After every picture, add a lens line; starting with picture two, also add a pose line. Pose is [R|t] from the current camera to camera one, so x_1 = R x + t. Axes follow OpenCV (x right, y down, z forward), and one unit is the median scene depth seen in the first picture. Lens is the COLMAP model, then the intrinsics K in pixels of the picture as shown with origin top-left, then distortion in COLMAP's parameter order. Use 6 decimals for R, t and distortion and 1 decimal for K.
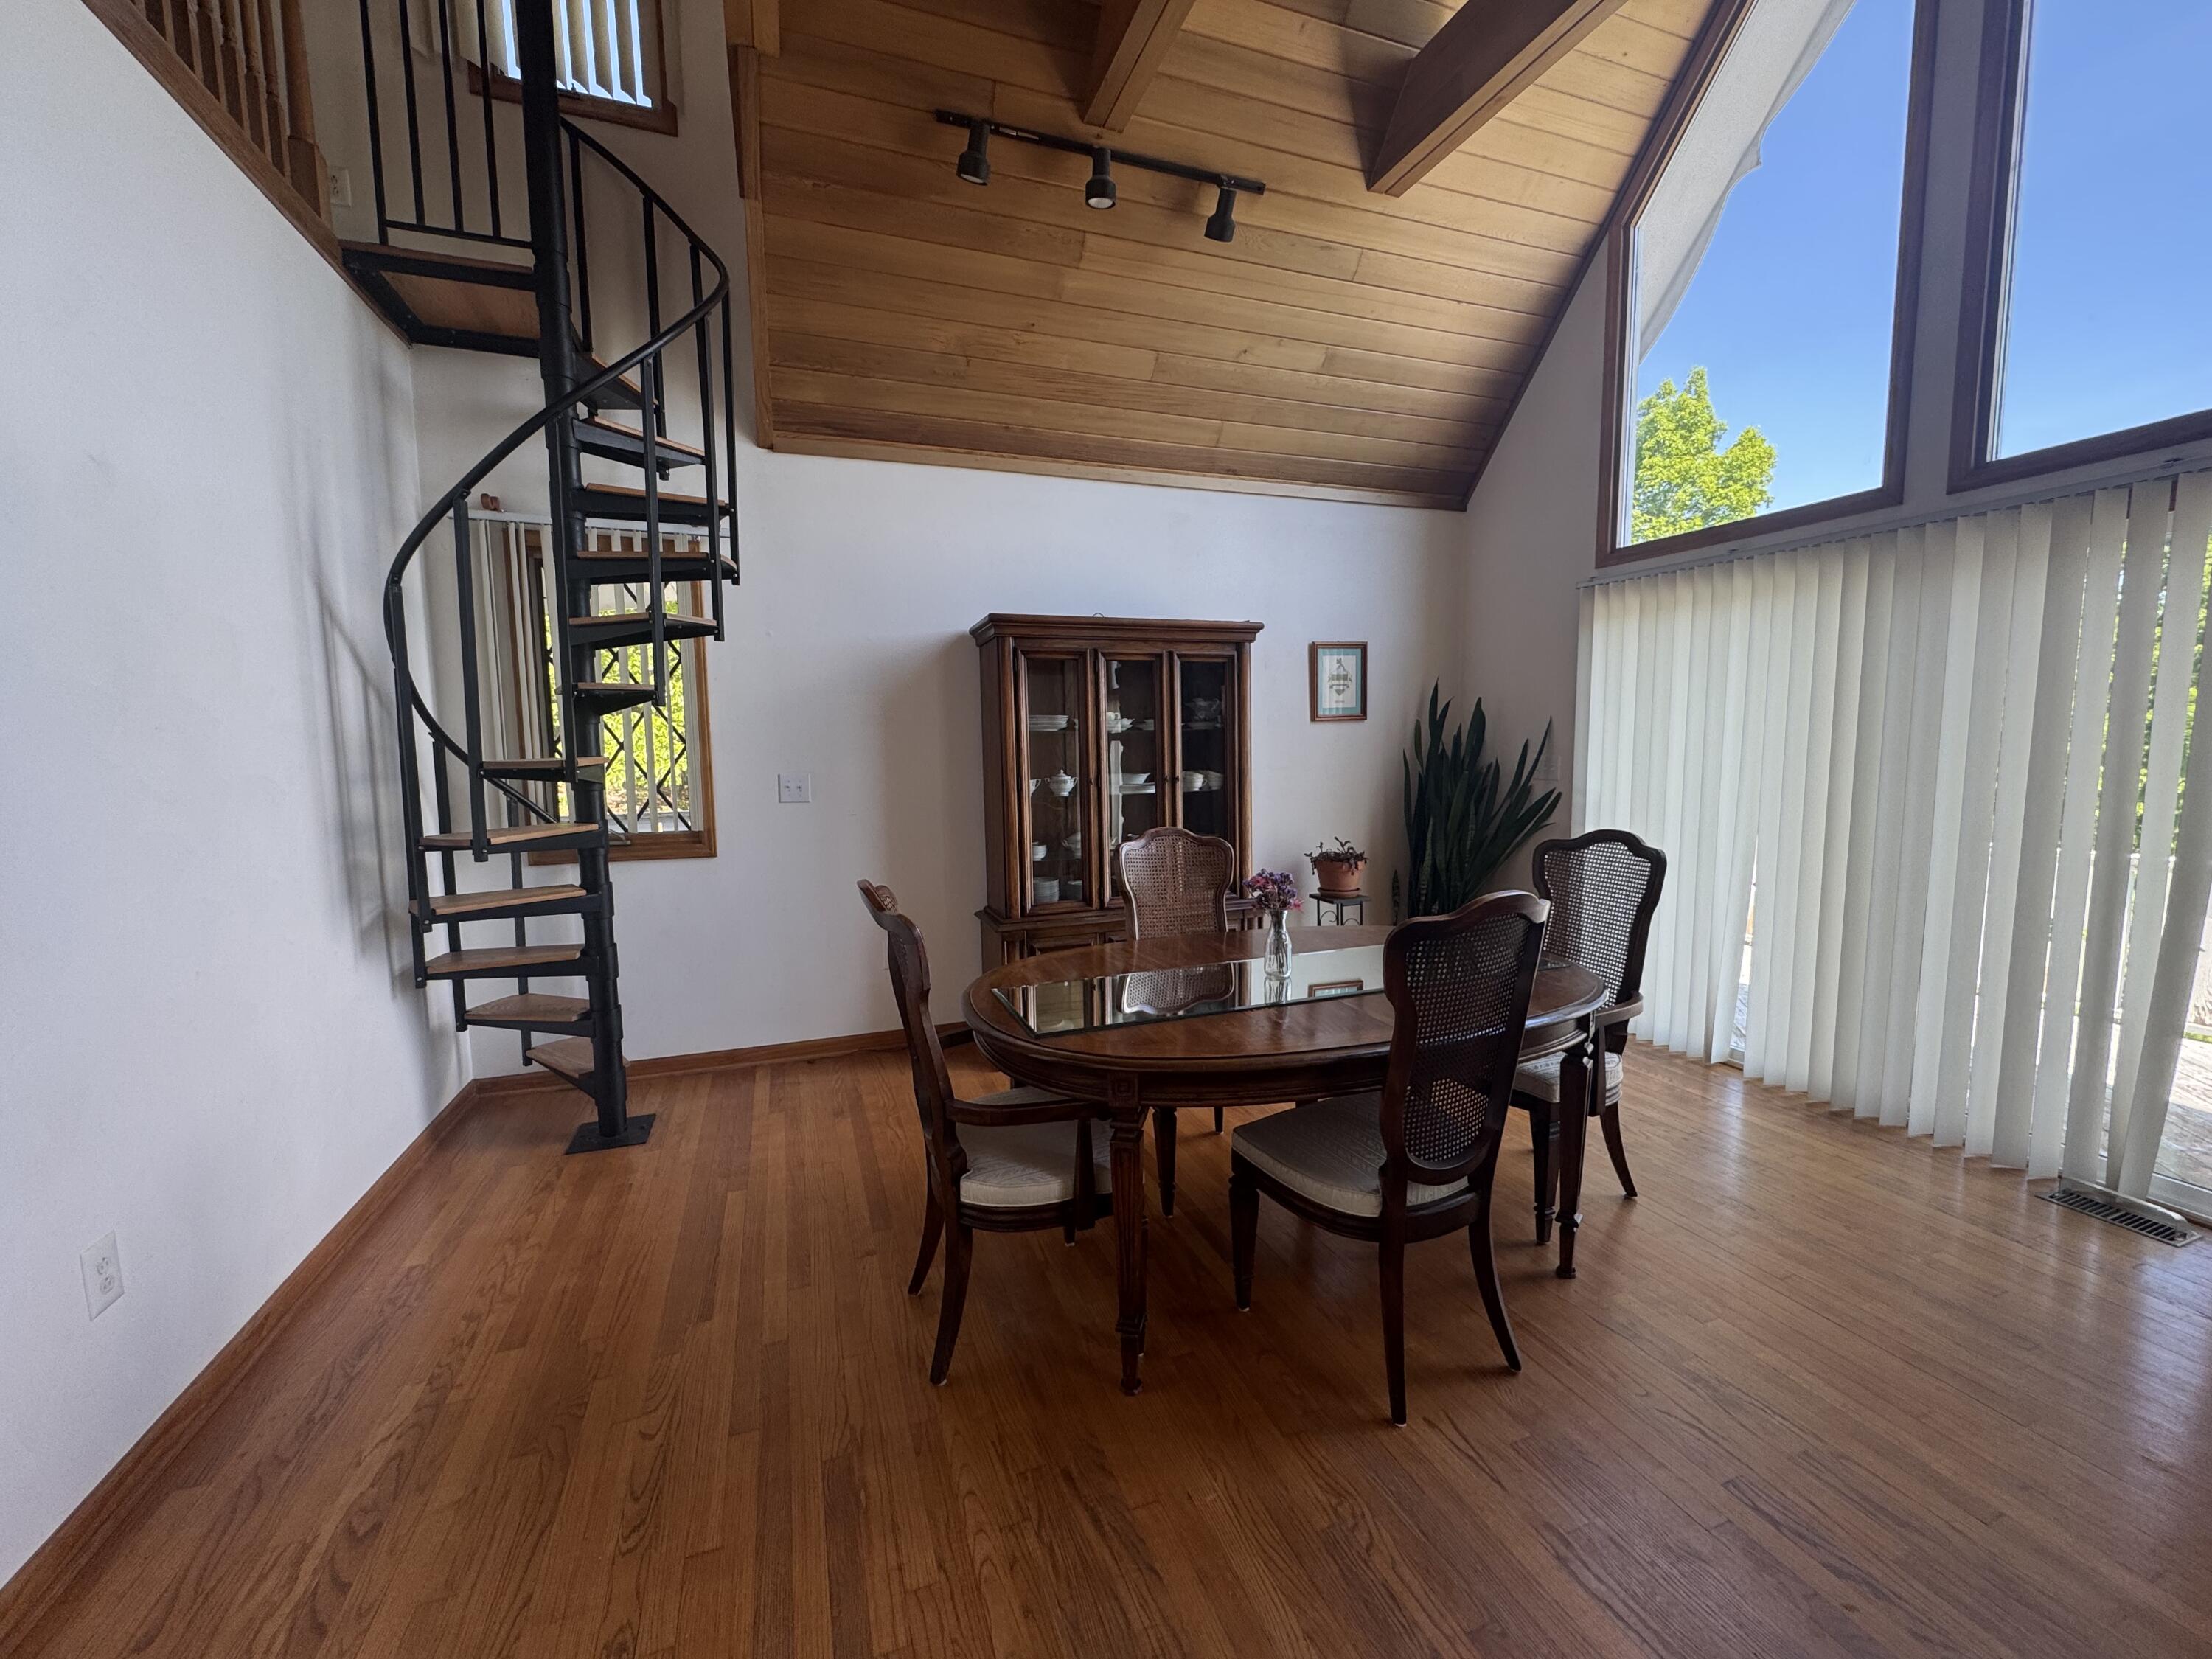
lens RADIAL K [[882.5, 0, 1101.7], [0, 882.5, 824.8], [0, 0, 1]] dist [-0.001052, 0.000746]
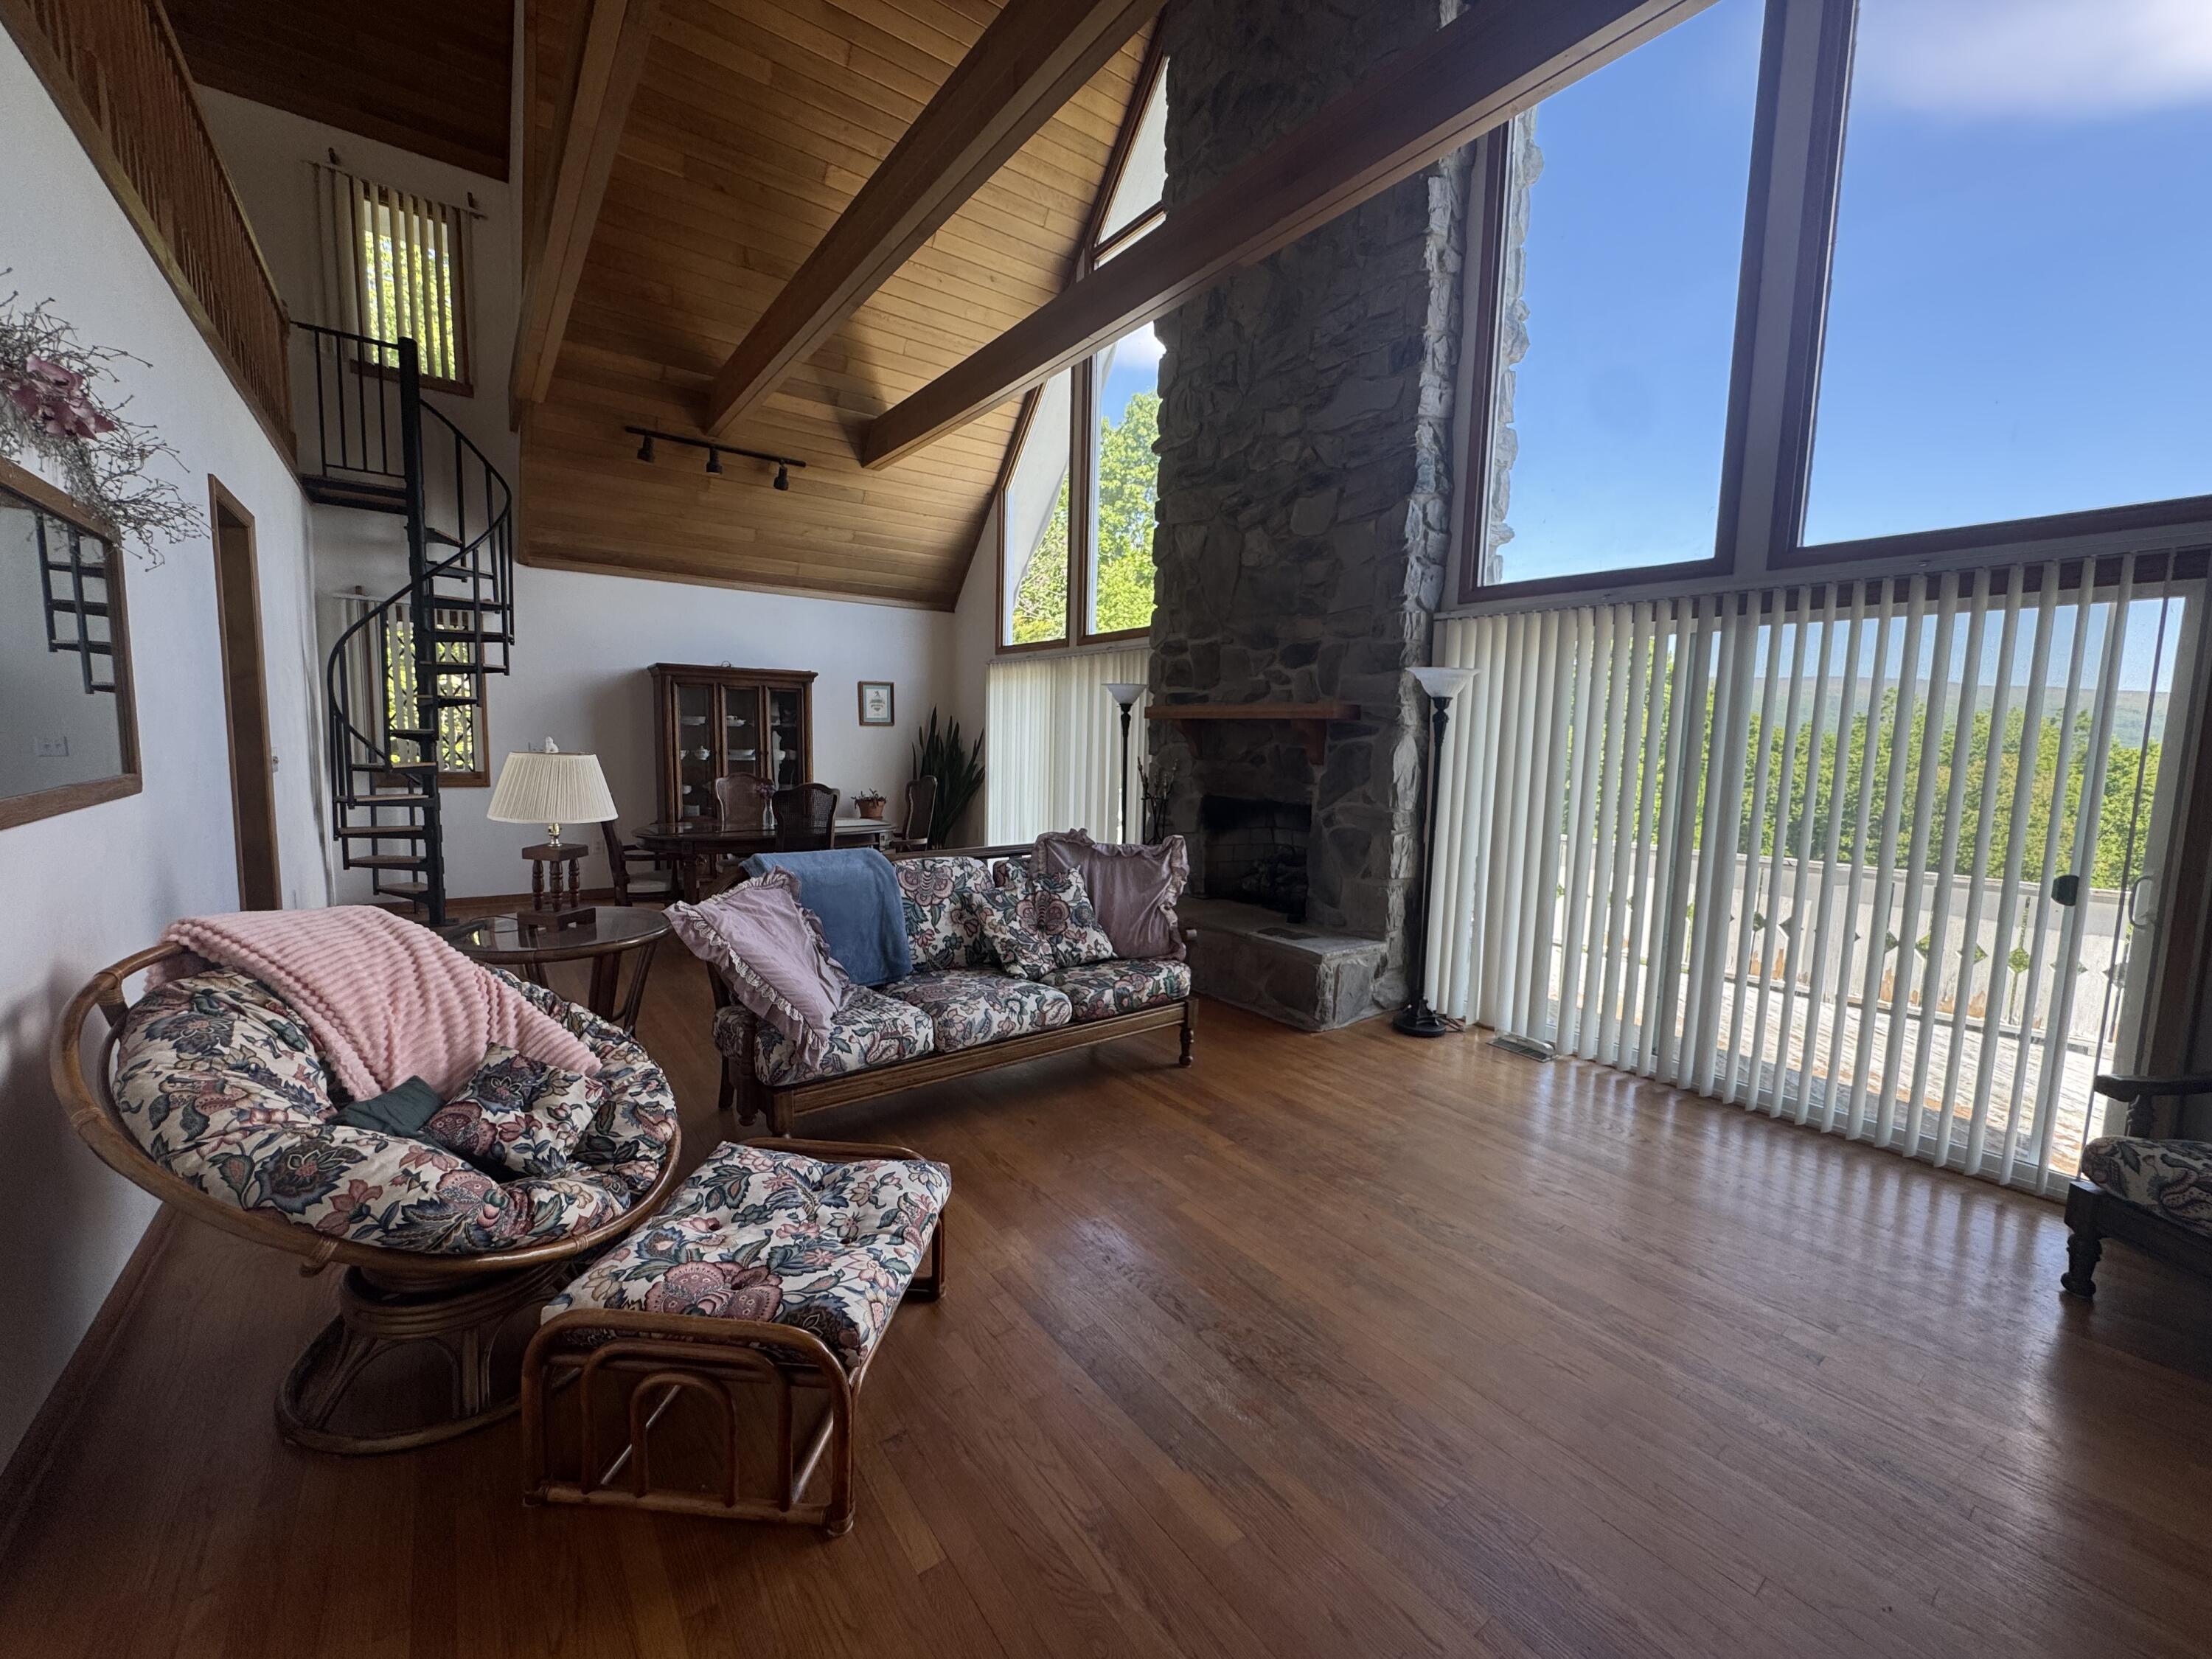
lens RADIAL K [[882.5, 0, 1098.6], [0, 882.5, 823.6], [0, 0, 1]] dist [-0.001052, 0.000746]
pose [[0.959676, 0.009794, 0.280938, 0.258496], [-0.011253, 0.999930, 0.003581, 0.092199], [-0.280883, -0.006598, 0.959719, -1.109467]]
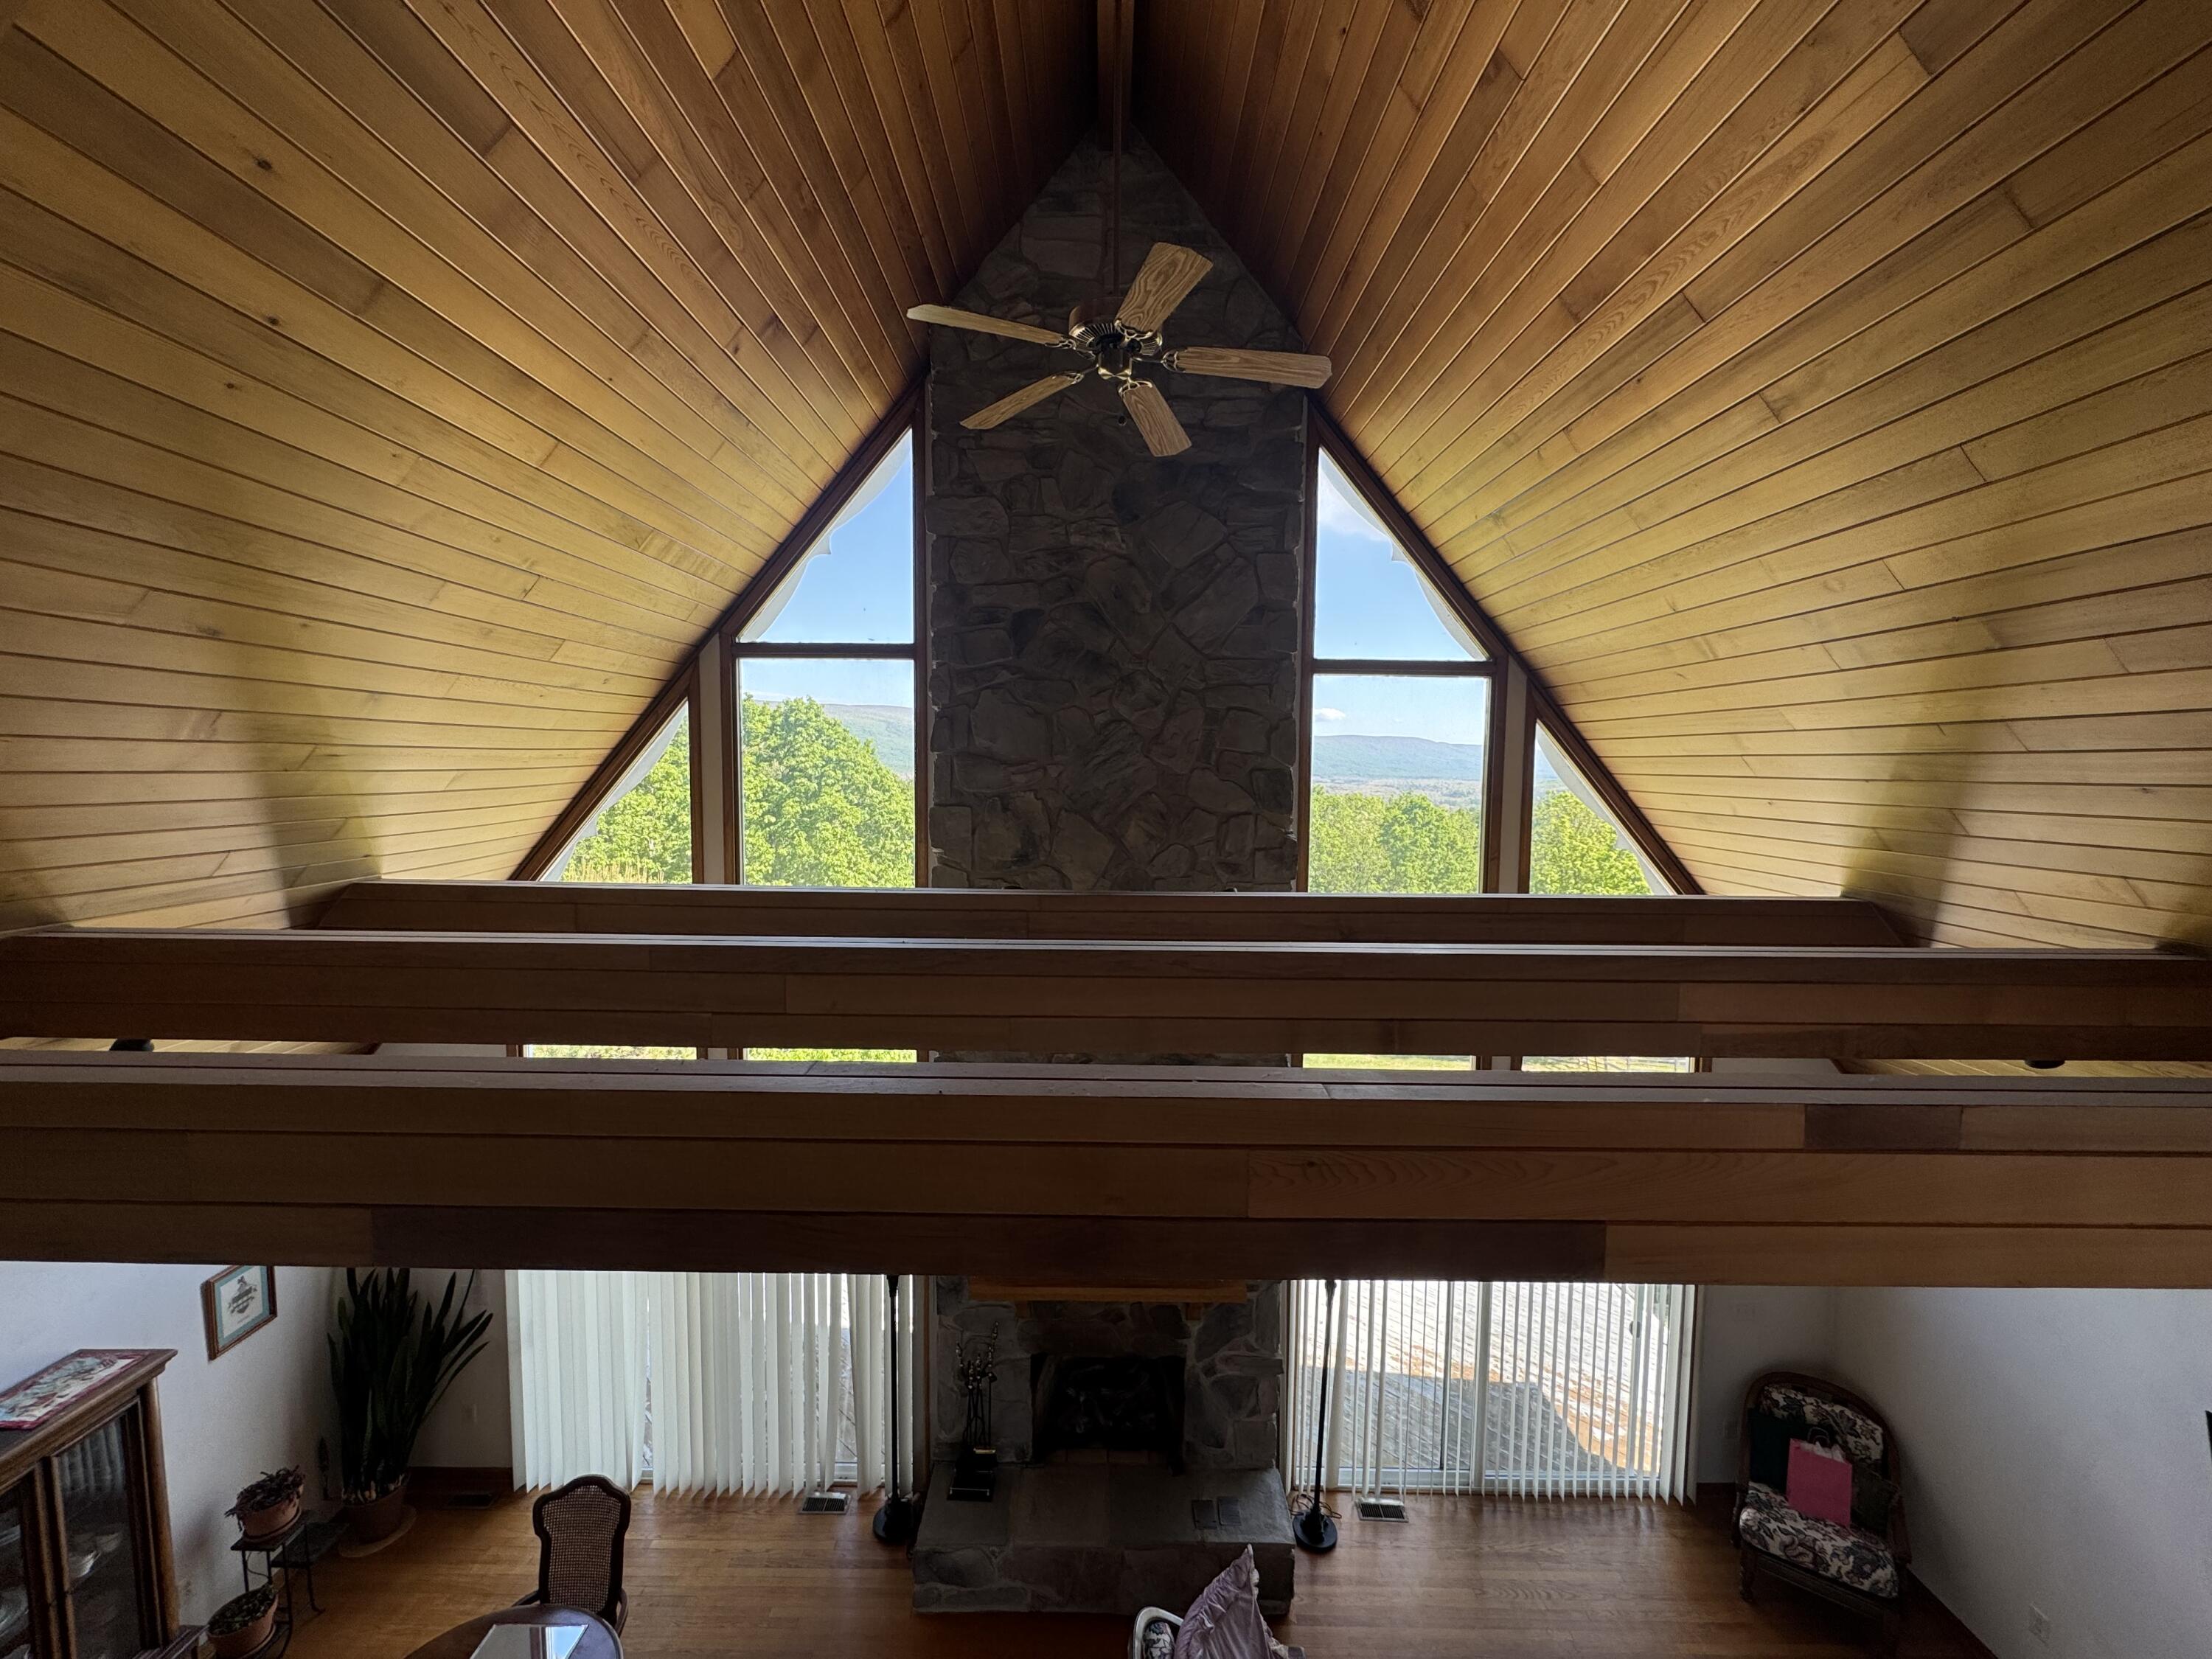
lens RADIAL K [[882.5, 0, 1103.6], [0, 882.5, 837.2], [0, 0, 1]] dist [-0.001052, 0.000746]
pose [[0.351440, -0.053632, 0.934673, -0.357568], [0.079228, 0.996480, 0.027388, -0.802043], [-0.932852, 0.064427, 0.354452, -0.334517]]
